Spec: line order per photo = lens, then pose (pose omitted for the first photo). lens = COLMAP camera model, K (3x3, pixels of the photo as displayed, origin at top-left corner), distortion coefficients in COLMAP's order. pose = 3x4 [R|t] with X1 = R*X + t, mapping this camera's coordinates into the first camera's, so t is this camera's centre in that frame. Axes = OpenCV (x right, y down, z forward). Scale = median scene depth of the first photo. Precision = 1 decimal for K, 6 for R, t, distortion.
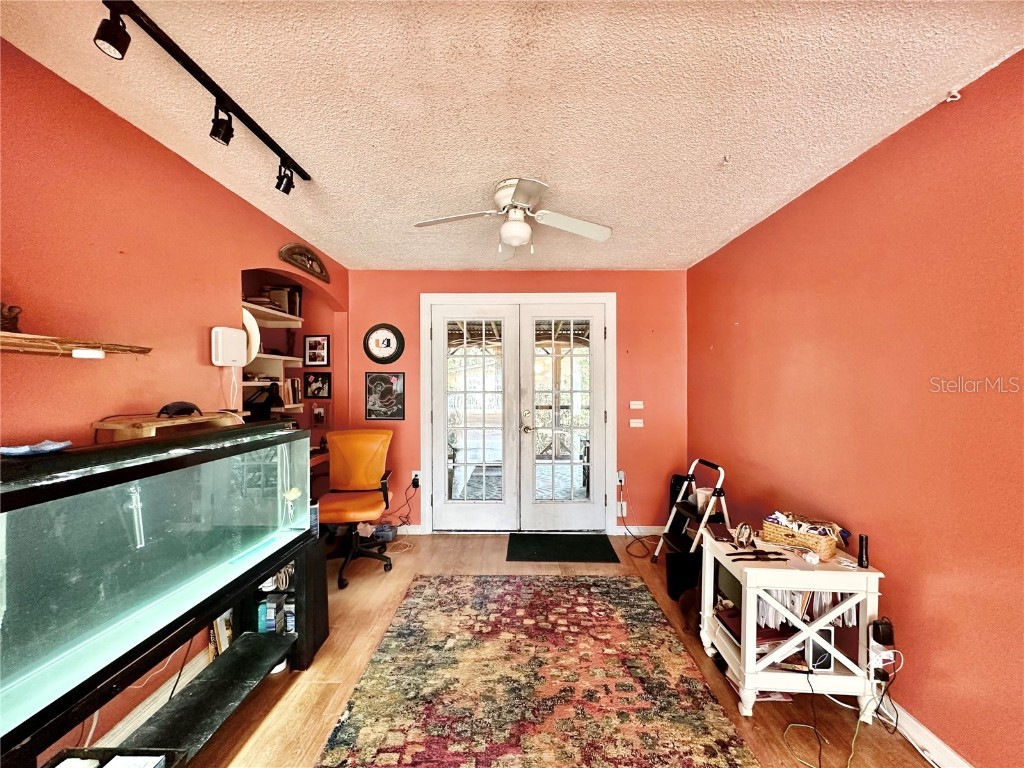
lens RADIAL K [[408.2, 0, 512.6], [0, 408.2, 384.3], [0, 0, 1]] dist [-0.001609, 0.000232]
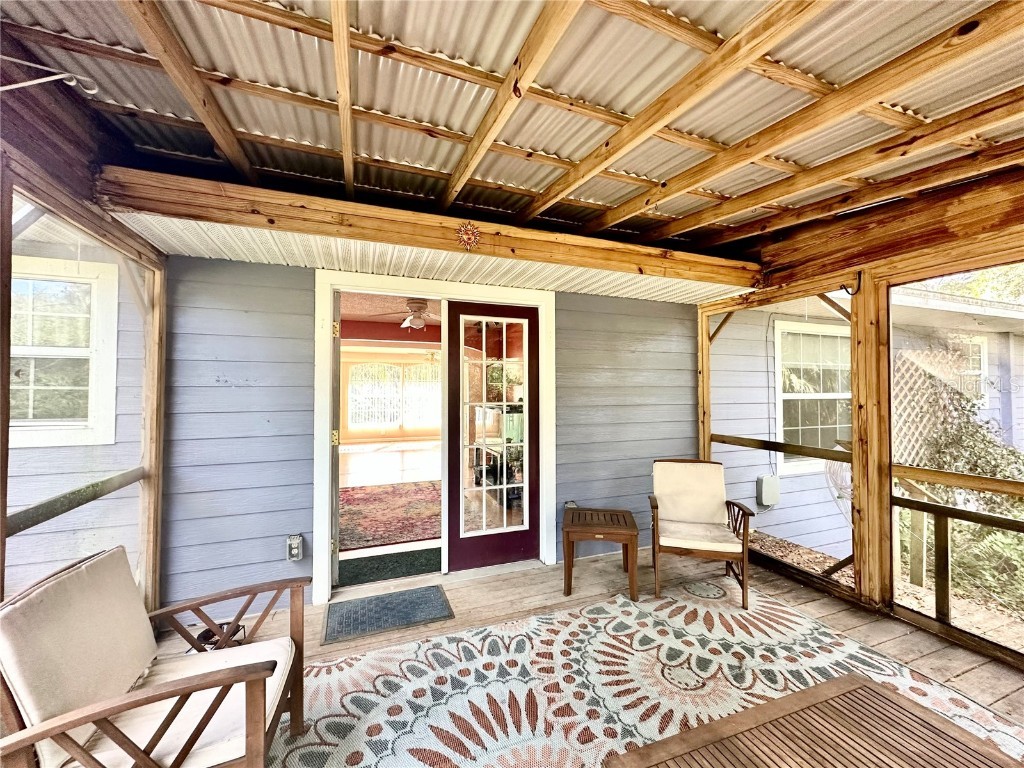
lens RADIAL K [[408.2, 0, 514.7], [0, 408.2, 384.0], [0, 0, 1]] dist [-0.001609, 0.000232]
pose [[-0.926835, -0.009391, -0.375350, 0.295200], [-0.007482, 0.999951, -0.006542, -0.029798], [0.375393, -0.003255, -0.926860, 2.729887]]
